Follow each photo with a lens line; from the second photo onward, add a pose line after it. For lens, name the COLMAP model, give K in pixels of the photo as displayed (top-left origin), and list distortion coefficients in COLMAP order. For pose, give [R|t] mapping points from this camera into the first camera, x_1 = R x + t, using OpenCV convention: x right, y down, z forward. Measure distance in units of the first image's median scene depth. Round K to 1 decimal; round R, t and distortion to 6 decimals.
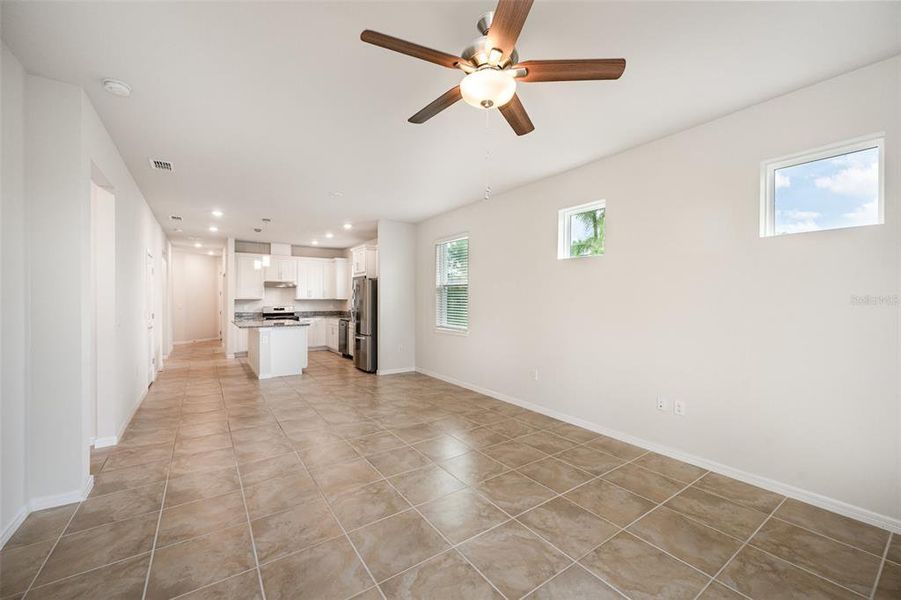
lens RADIAL K [[355.6, 0, 450.5], [0, 355.6, 300.0], [0, 0, 1]] dist [0.002139, 0.000017]
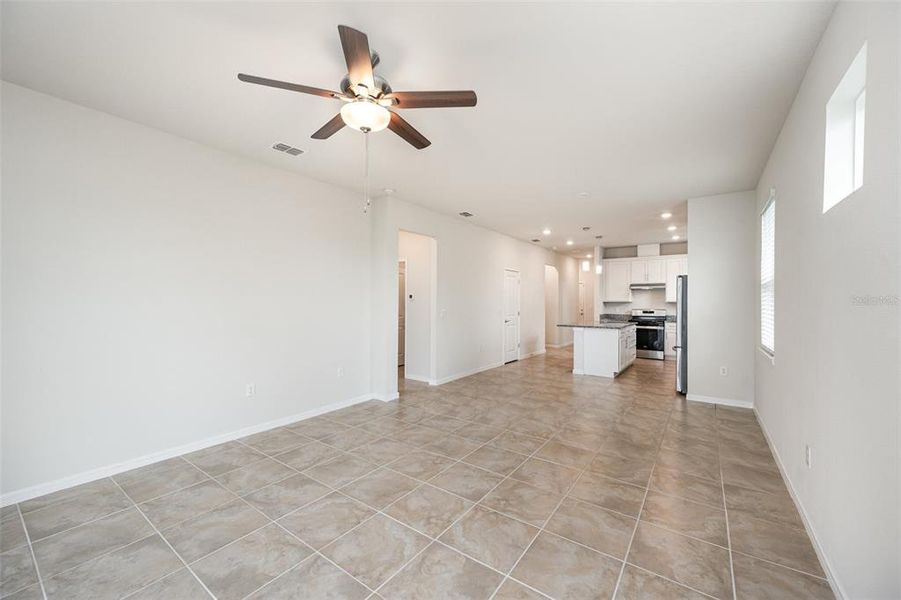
lens RADIAL K [[354.6, 0, 450.5], [0, 354.6, 300.0], [0, 0, 1]] dist [0.000628, 0.000212]
pose [[0.331994, -0.003065, -0.943277, 0.576100], [-0.004176, 0.999980, -0.004719, -0.000616], [0.943272, 0.005505, 0.331974, 0.400198]]
